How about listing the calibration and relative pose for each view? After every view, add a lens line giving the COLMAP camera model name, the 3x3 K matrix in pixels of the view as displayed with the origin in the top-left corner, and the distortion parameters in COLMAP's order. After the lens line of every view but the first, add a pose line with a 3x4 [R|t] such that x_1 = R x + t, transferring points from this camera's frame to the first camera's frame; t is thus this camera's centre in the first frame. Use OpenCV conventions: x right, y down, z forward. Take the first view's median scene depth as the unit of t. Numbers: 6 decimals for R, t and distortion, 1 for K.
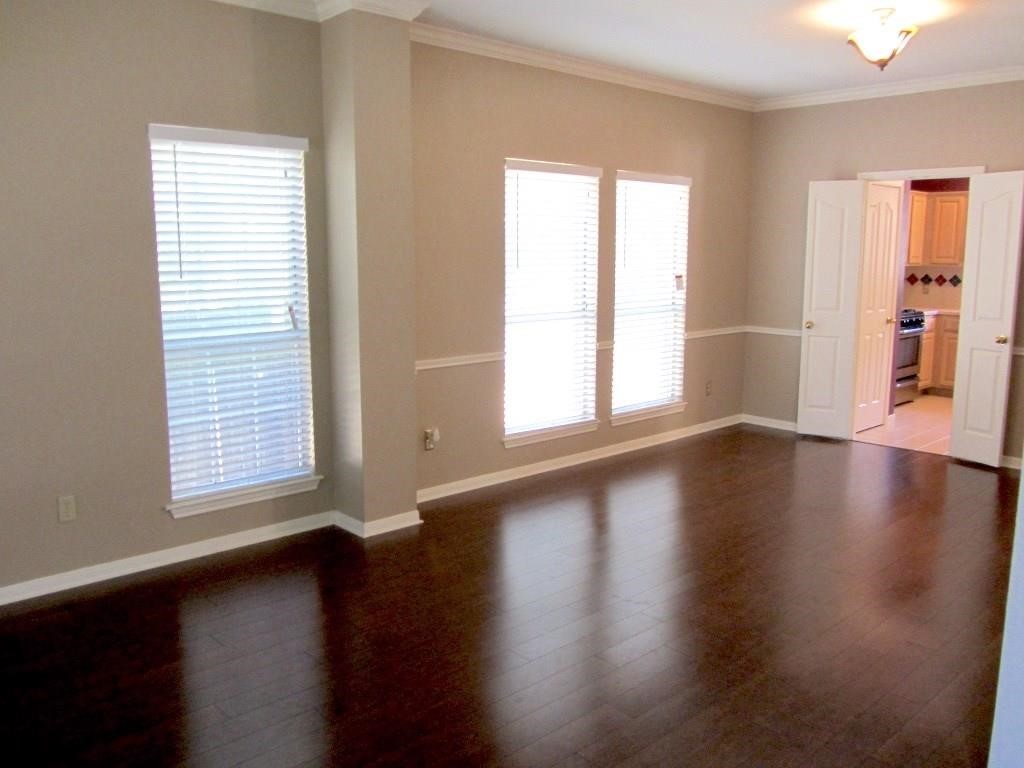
lens RADIAL K [[836.4, 0, 498.7], [0, 836.4, 372.0], [0, 0, 1]] dist [-0.034295, -0.002249]
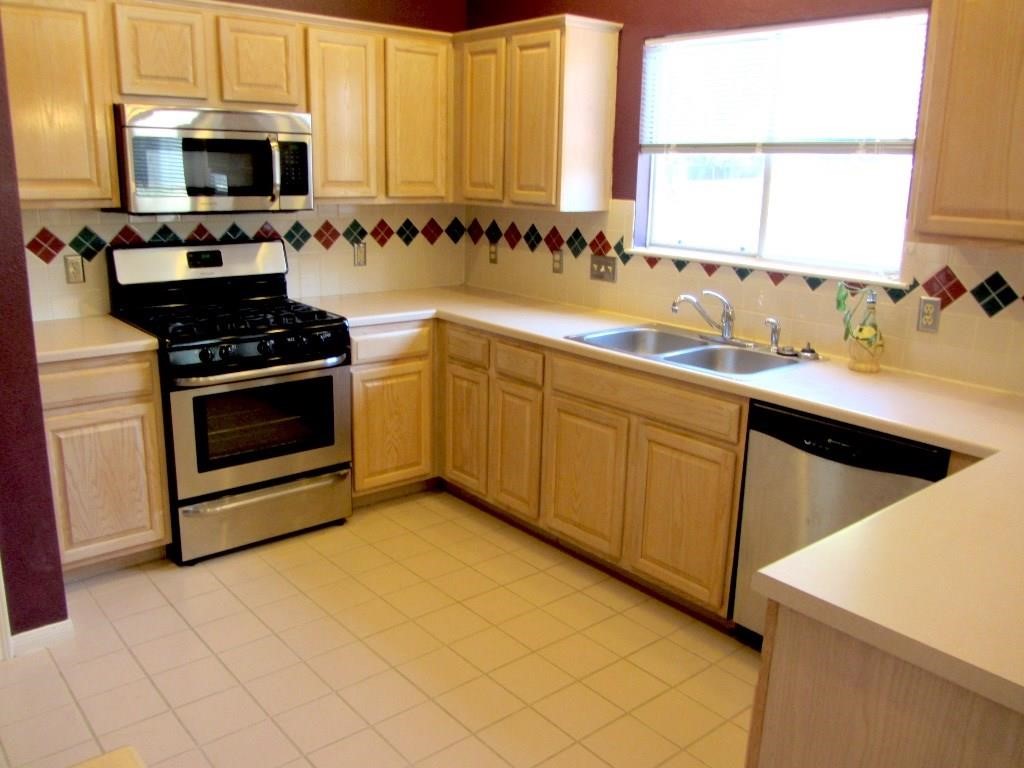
lens RADIAL K [[842.3, 0, 512.0], [0, 842.3, 384.0], [0, 0, 1]] dist [-0.041677, 0.006254]
pose [[0.999537, 0.020215, -0.022729, 0.588668], [-0.017713, 0.994279, 0.105336, -0.083603], [0.024728, -0.104885, 0.994177, 0.566354]]
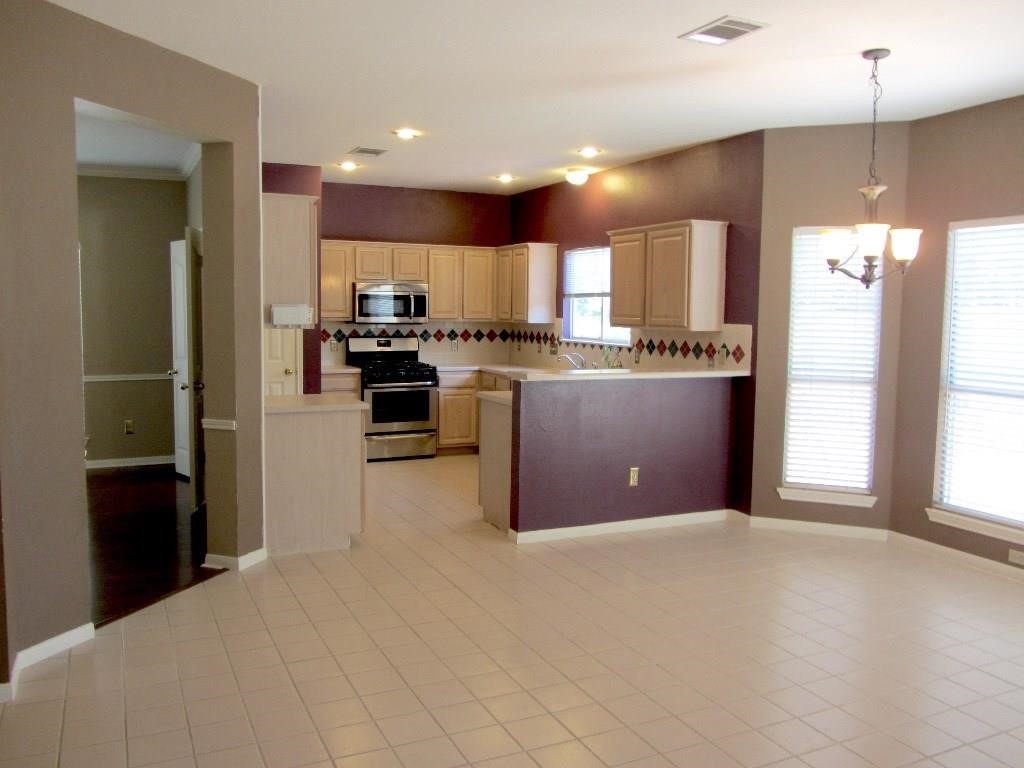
lens RADIAL K [[842.3, 0, 512.0], [0, 842.3, 384.0], [0, 0, 1]] dist [-0.041677, 0.006254]
pose [[0.960268, 0.026644, -0.277805, 0.856106], [-0.043419, 0.997574, -0.054406, -0.001069], [0.275681, 0.064306, 0.959096, 0.057595]]
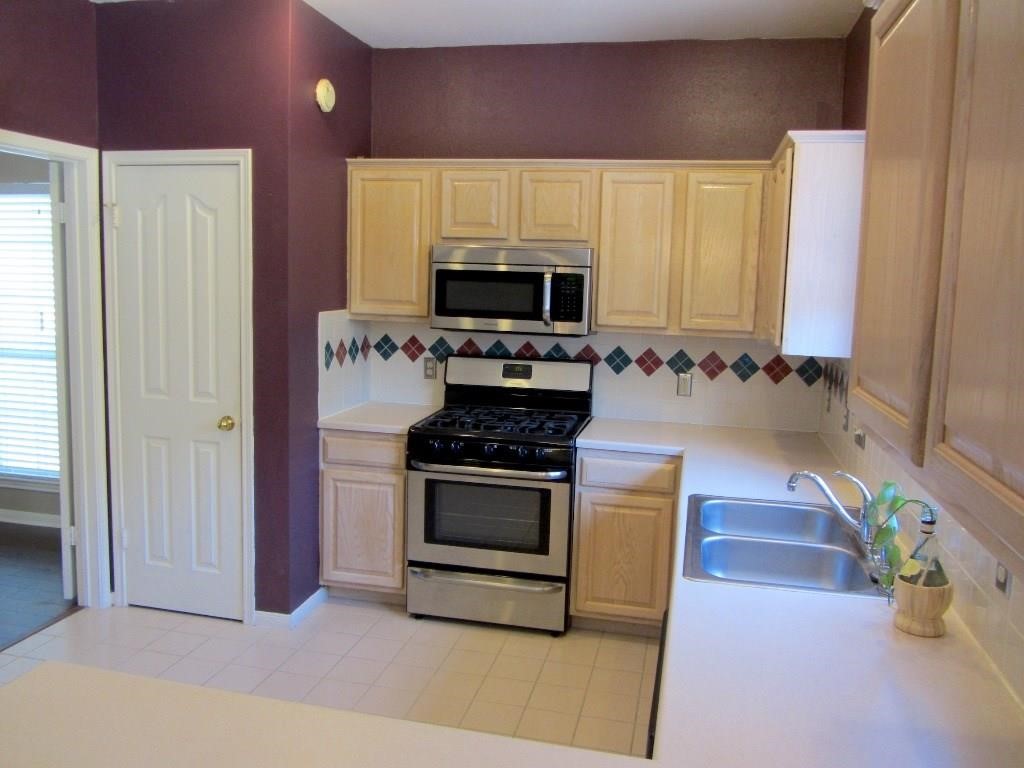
lens RADIAL K [[842.3, 0, 512.0], [0, 842.3, 384.0], [0, 0, 1]] dist [-0.041677, 0.006254]
pose [[0.583341, 0.114706, -0.804087, 0.821051], [-0.144814, 0.988804, 0.035998, -0.109151], [0.799214, 0.095444, 0.593421, 0.693239]]
